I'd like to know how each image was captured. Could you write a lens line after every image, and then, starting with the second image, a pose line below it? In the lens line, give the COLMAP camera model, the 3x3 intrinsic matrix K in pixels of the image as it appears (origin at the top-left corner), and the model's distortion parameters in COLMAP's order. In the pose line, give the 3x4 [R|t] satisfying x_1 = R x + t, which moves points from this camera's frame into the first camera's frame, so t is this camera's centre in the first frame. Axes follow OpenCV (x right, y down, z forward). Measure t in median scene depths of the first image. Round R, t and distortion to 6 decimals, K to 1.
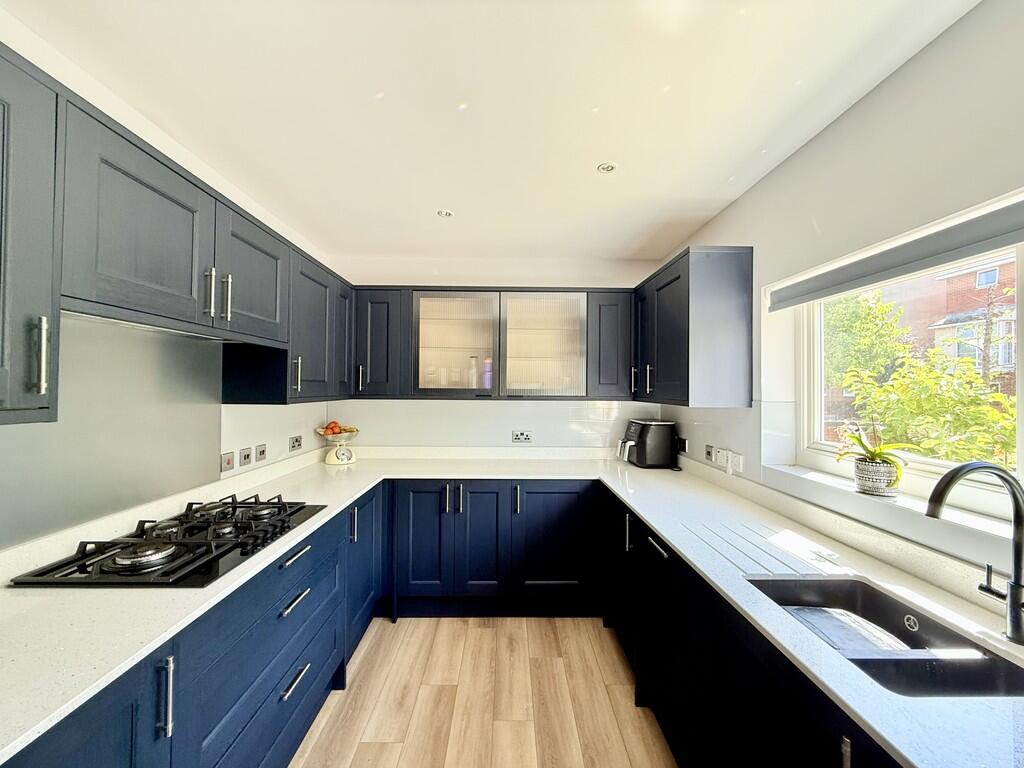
lens RADIAL K [[408.7, 0, 508.8], [0, 408.7, 384.3], [0, 0, 1]] dist [-0.000431, -0.000528]
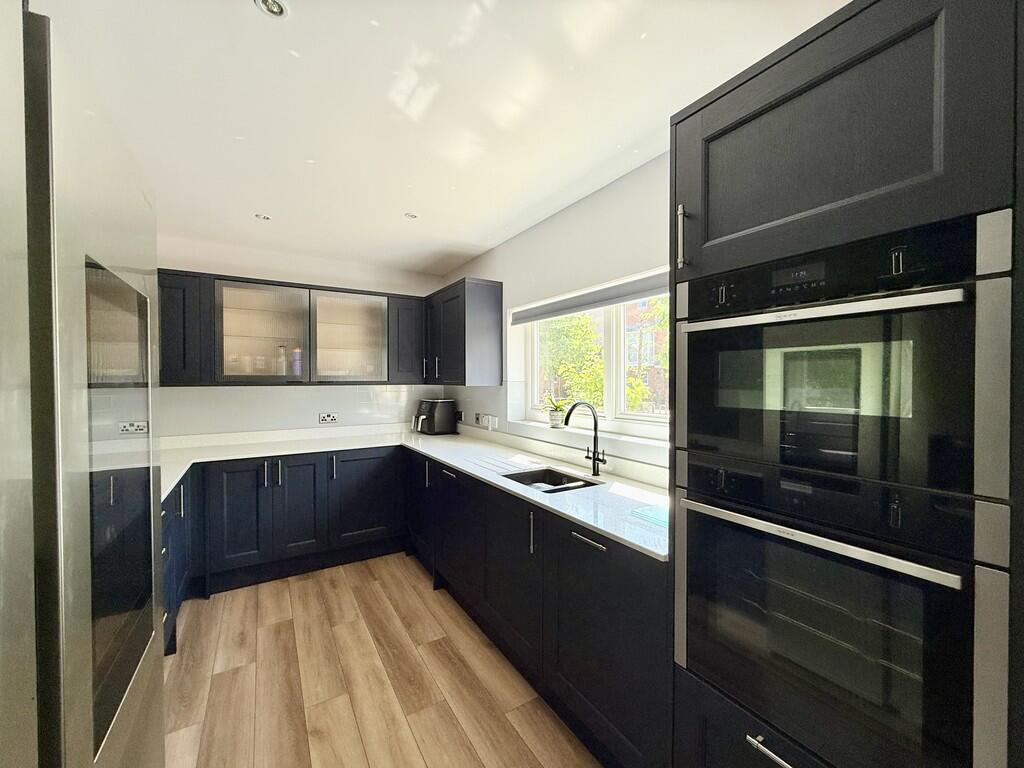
lens RADIAL K [[408.7, 0, 508.8], [0, 408.7, 384.3], [0, 0, 1]] dist [-0.000431, -0.000528]
pose [[0.858404, -0.014470, 0.512770, -0.153573], [0.002769, 0.999718, 0.023577, 0.012070], [-0.512966, -0.018819, 0.858202, -0.293143]]
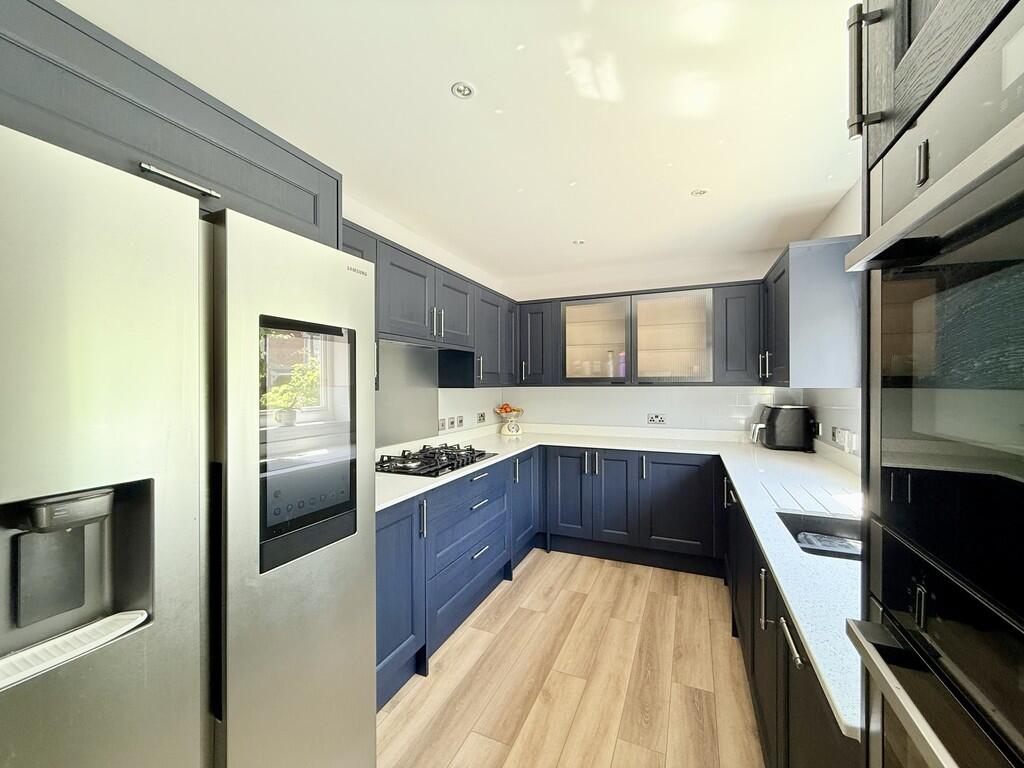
lens RADIAL K [[408.7, 0, 508.8], [0, 408.7, 384.3], [0, 0, 1]] dist [-0.000431, -0.000528]
pose [[0.910983, -0.011125, -0.412293, 0.166034], [0.015535, 0.999852, 0.007346, 0.021275], [0.412151, -0.013097, 0.911022, -0.274949]]
